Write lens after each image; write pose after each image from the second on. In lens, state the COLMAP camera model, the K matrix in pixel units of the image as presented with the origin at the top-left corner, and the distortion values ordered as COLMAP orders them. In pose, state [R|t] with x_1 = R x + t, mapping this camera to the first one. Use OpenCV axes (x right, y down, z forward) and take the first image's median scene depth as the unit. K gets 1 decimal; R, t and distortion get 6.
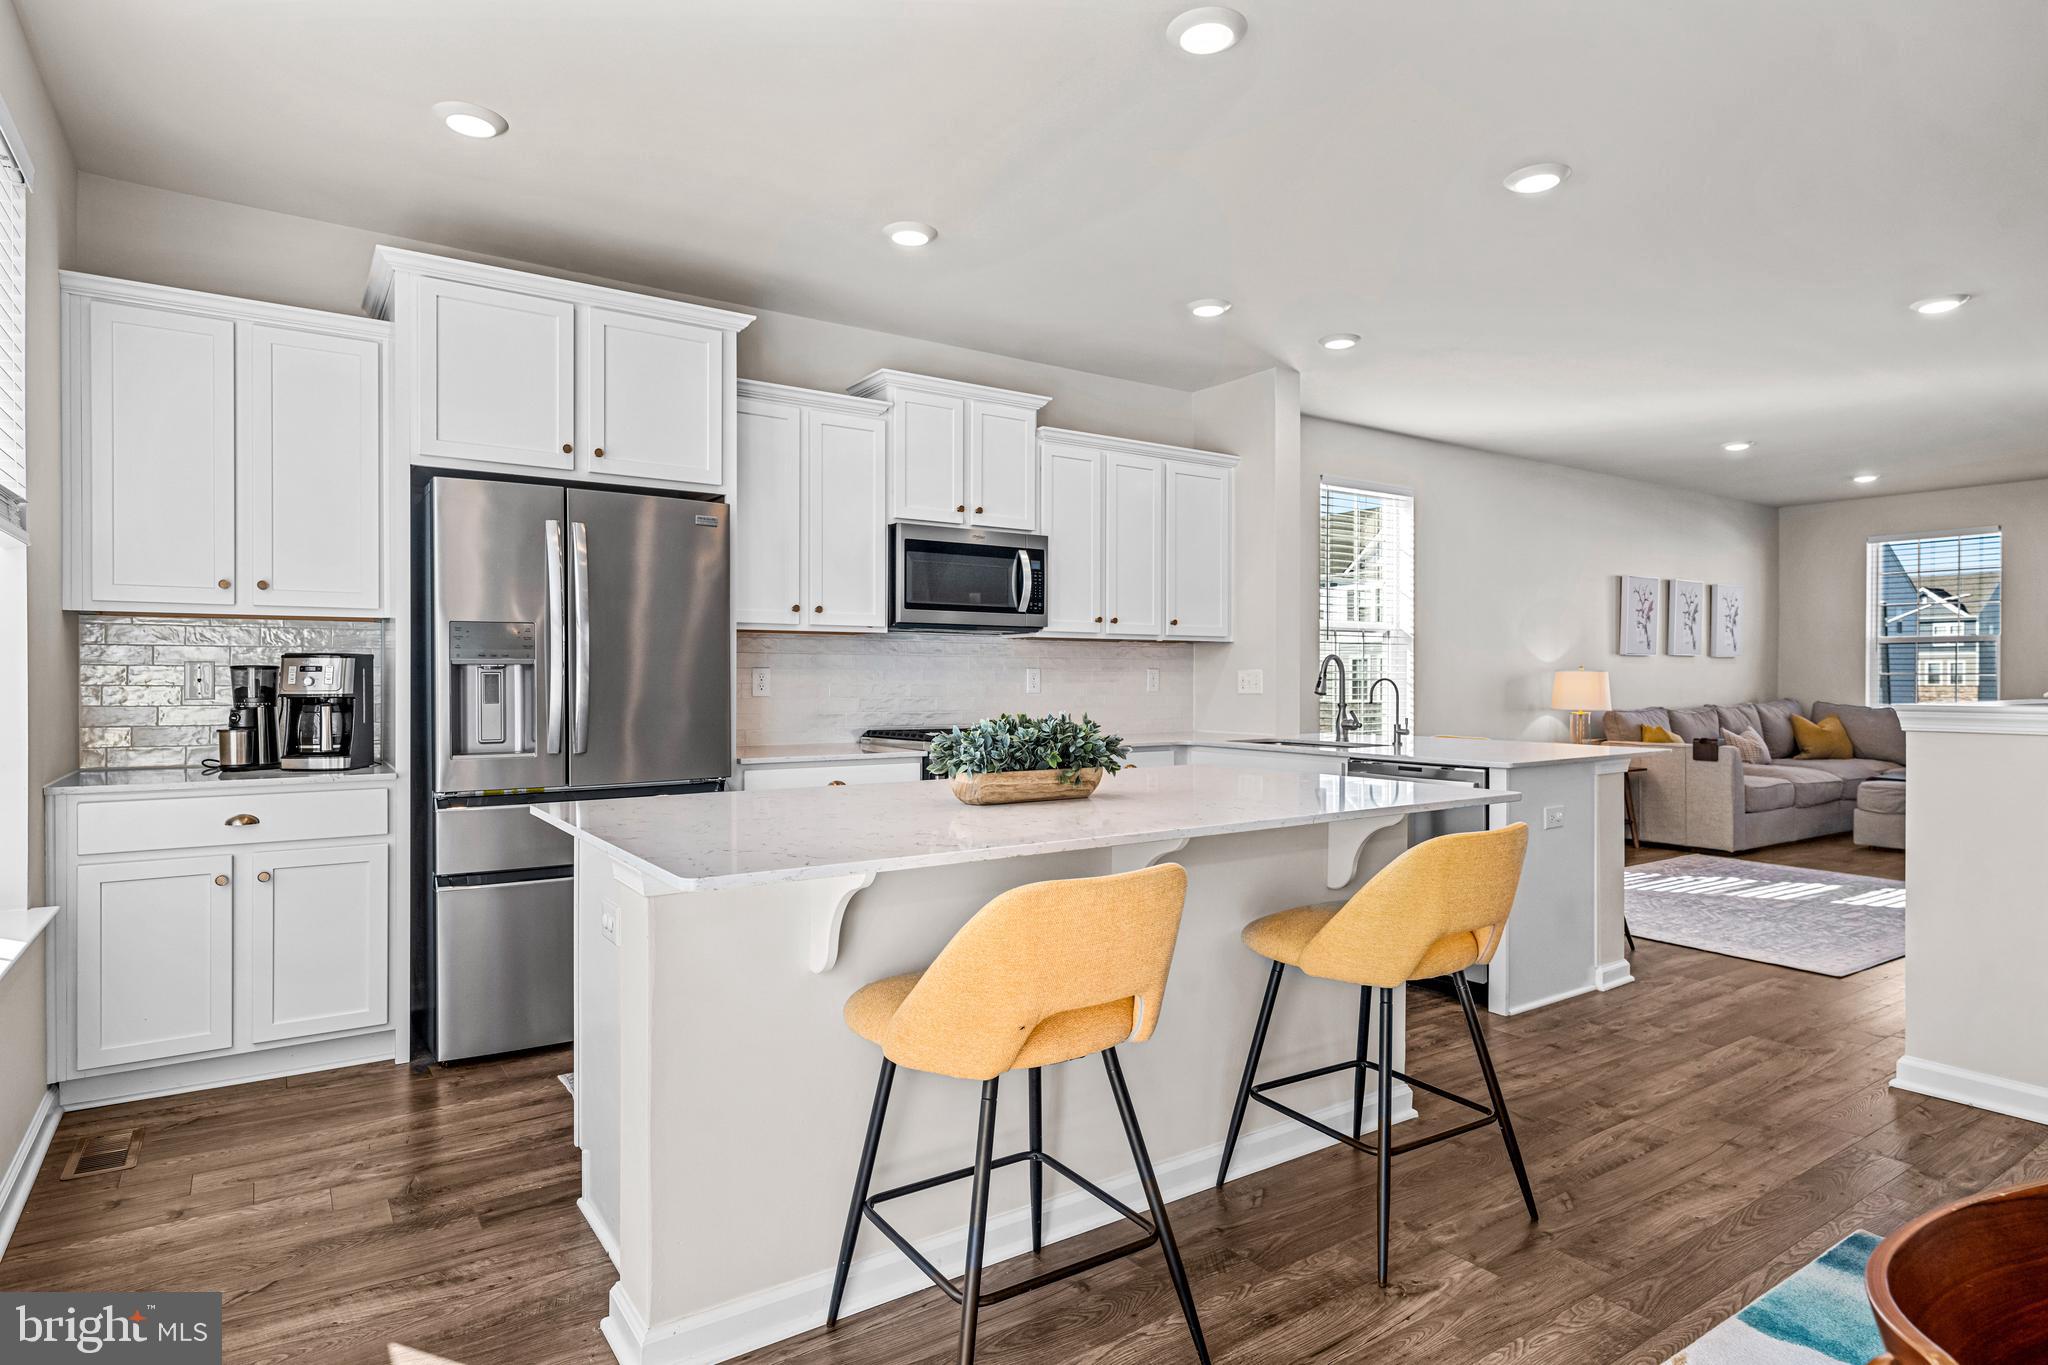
lens RADIAL K [[1109.4, 0, 1028.3], [0, 1109.4, 675.7], [0, 0, 1]] dist [0.002980, 0.000862]
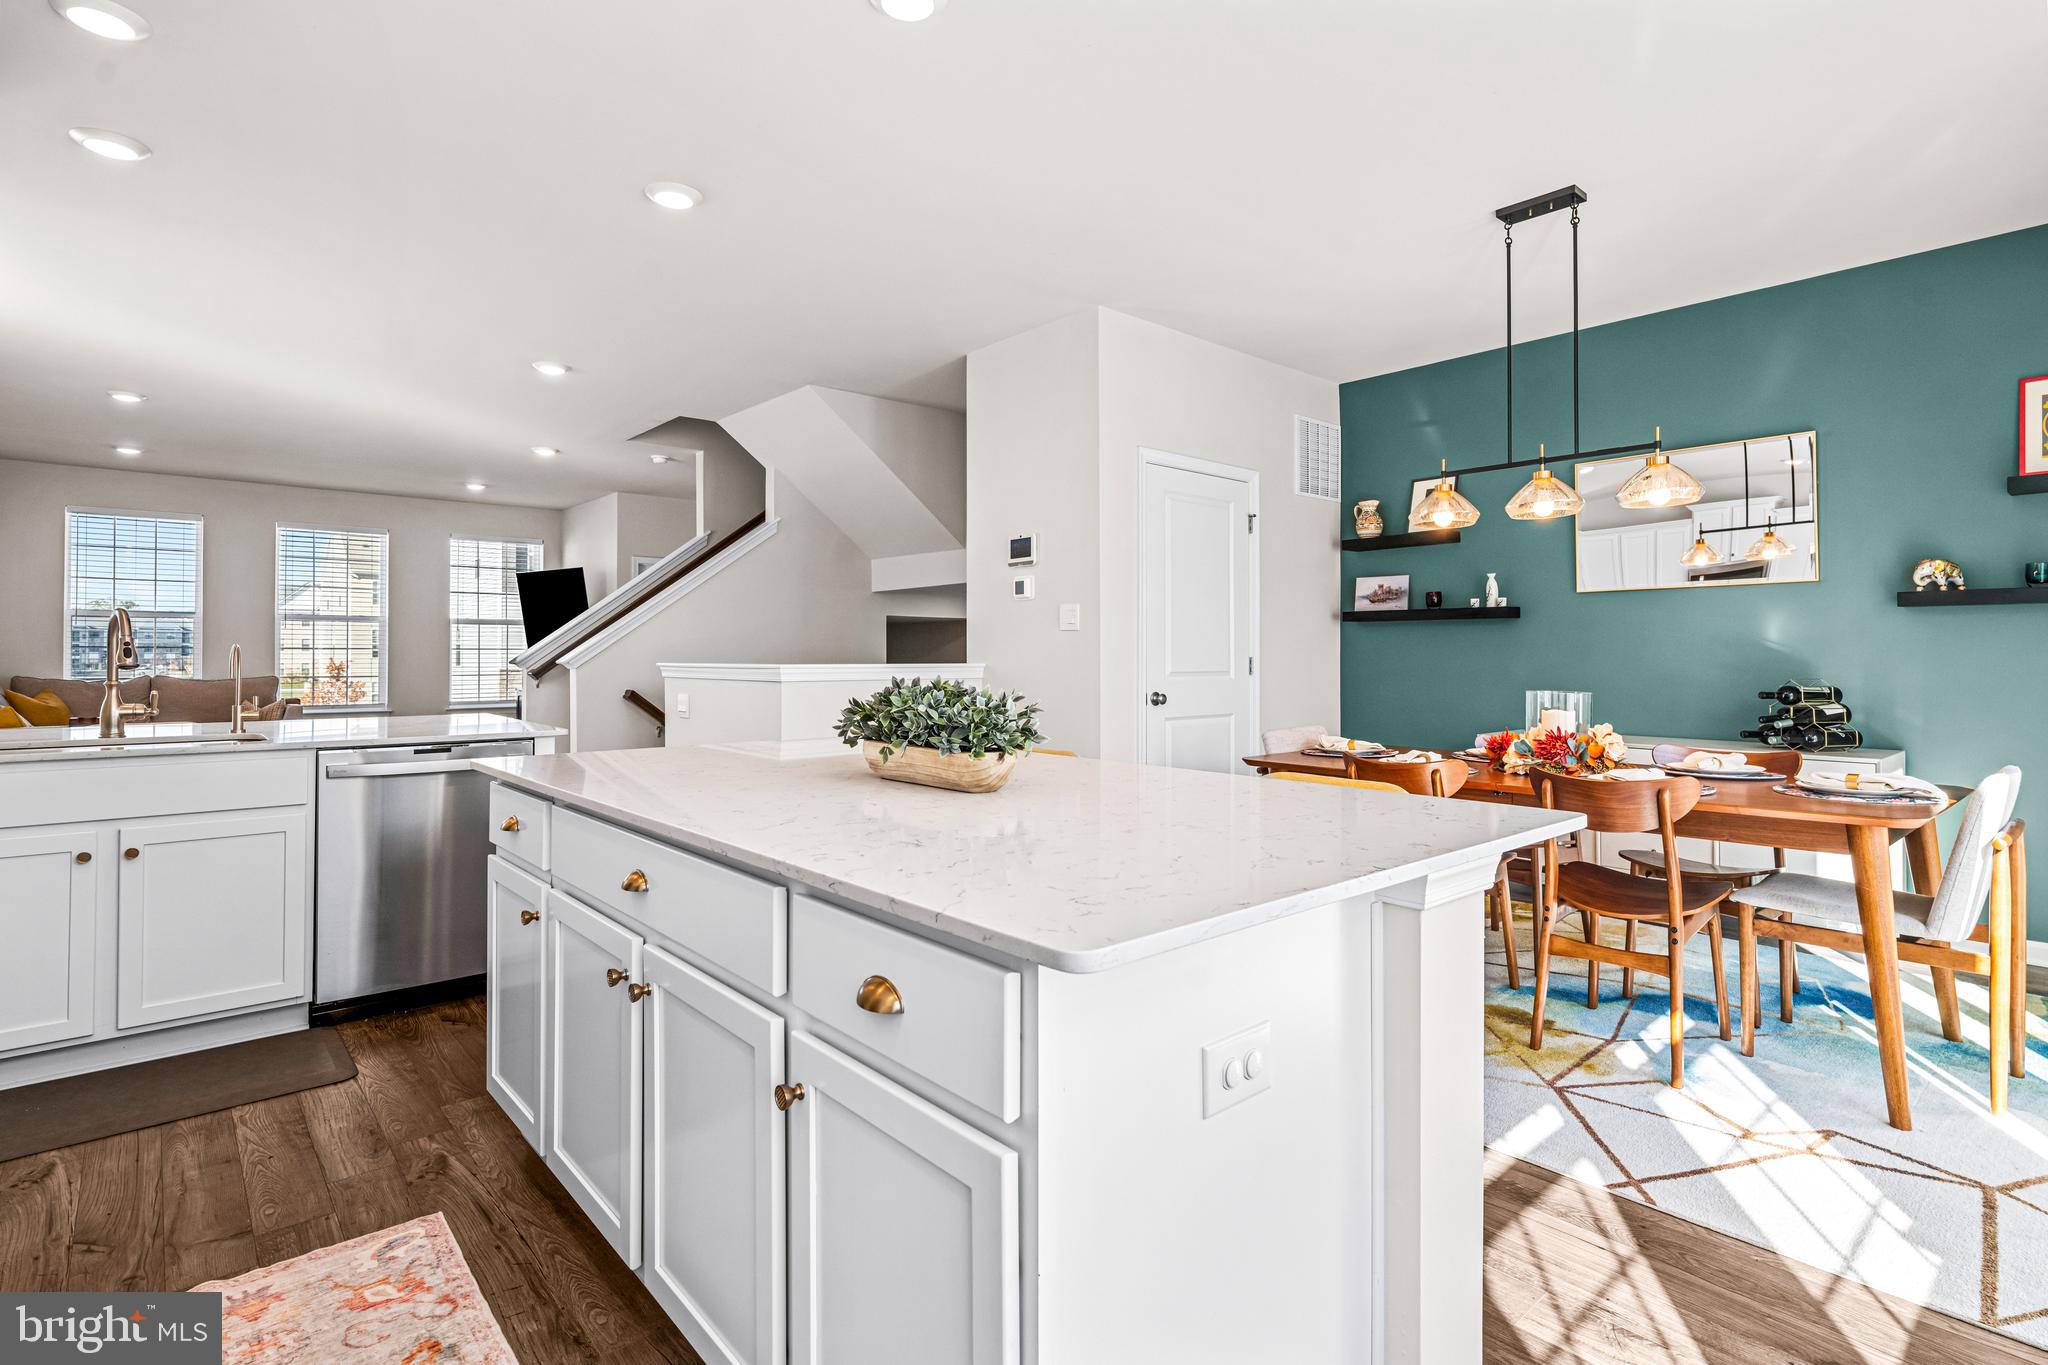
lens RADIAL K [[986.9, 0, 1020.1], [0, 986.9, 651.5], [0, 0, 1]] dist [-0.000030, -0.000141]
pose [[-0.123463, 0.004681, 0.992338, -0.411060], [-0.003109, 0.999982, -0.005104, 0.008654], [-0.992344, -0.003715, -0.123446, 0.568736]]
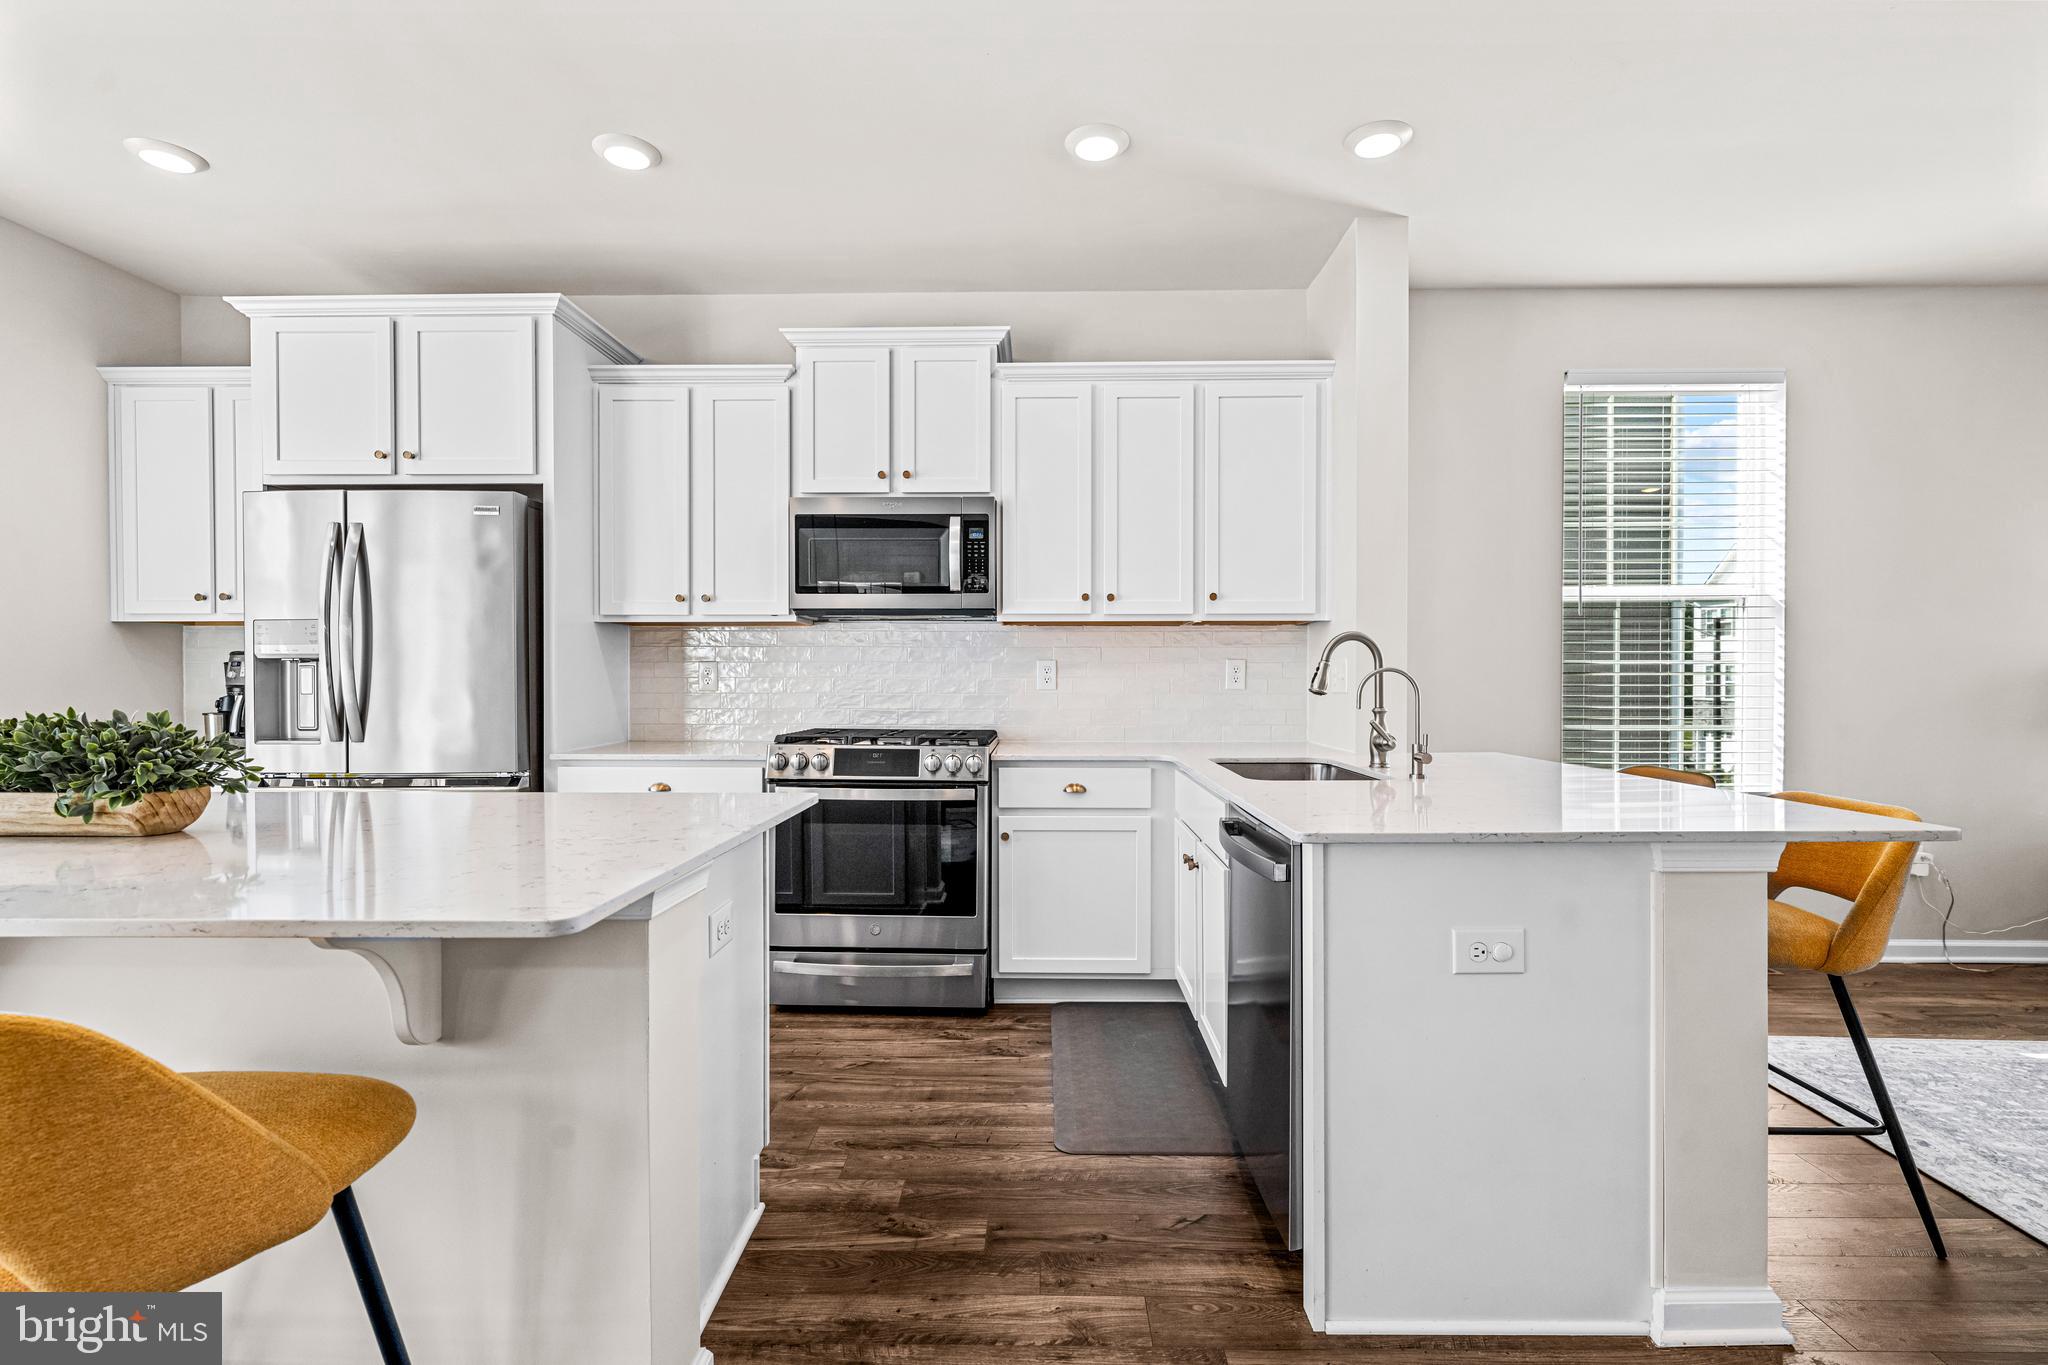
lens RADIAL K [[957.0, 0, 1024.0], [0, 957.0, 682.5], [0, 0, 1]] dist [-0.000220, -0.000706]
pose [[0.815145, 0.001070, -0.579256, 0.469697], [0.002764, 0.999980, 0.005736, 0.007127], [0.579251, -0.006276, 0.815125, 0.467254]]
